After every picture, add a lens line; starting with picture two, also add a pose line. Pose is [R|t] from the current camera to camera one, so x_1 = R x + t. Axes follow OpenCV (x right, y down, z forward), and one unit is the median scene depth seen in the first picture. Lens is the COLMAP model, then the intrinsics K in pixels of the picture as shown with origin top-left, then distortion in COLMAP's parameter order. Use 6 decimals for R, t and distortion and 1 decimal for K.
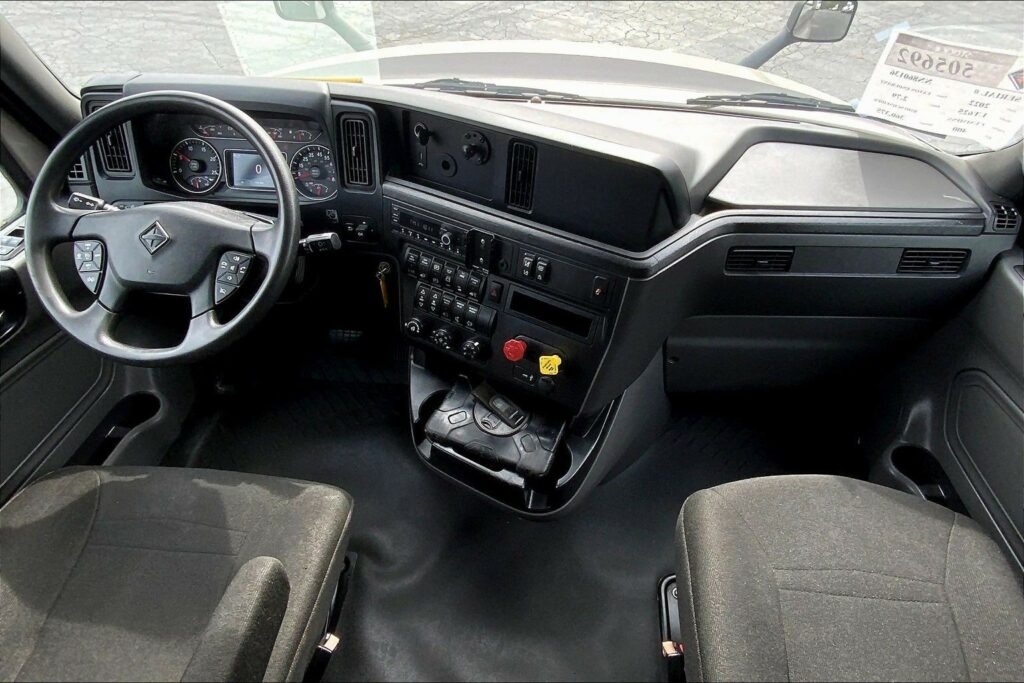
lens RADIAL K [[558.0, 0, 532.9], [0, 558.0, 345.0], [0, 0, 1]] dist [0.057675, -0.059442]
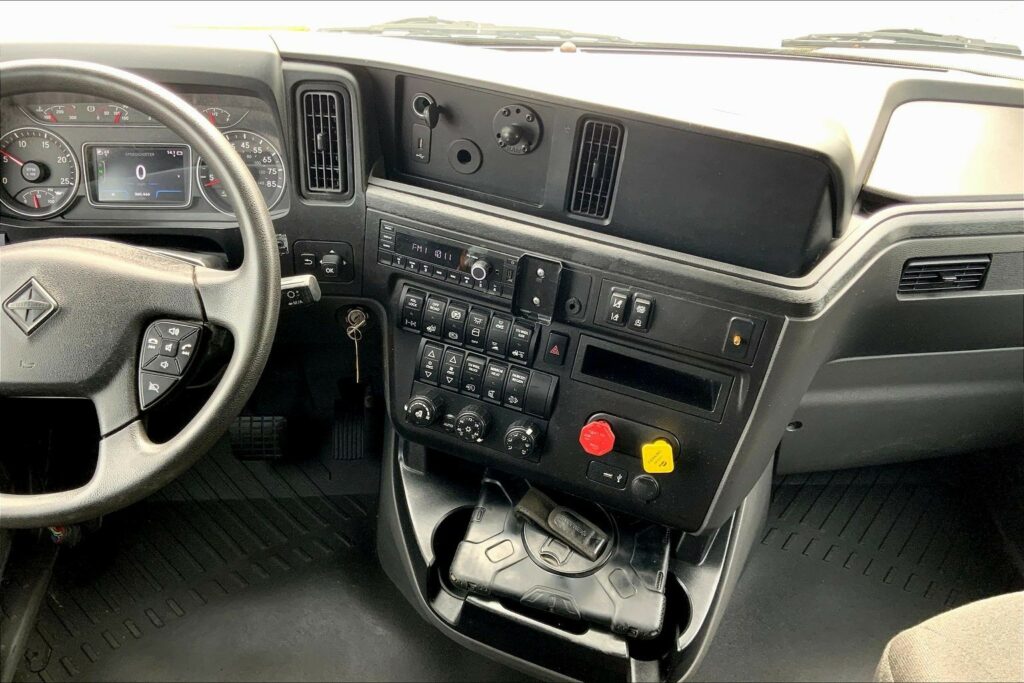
lens RADIAL K [[859.1, 0, 512.0], [0, 859.1, 341.5], [0, 0, 1]] dist [0.114352, -0.228567]
pose [[0.989775, -0.068559, 0.125078, -0.238719], [0.074979, 0.996060, -0.047361, -0.059553], [-0.121338, 0.056255, 0.991016, 0.030794]]
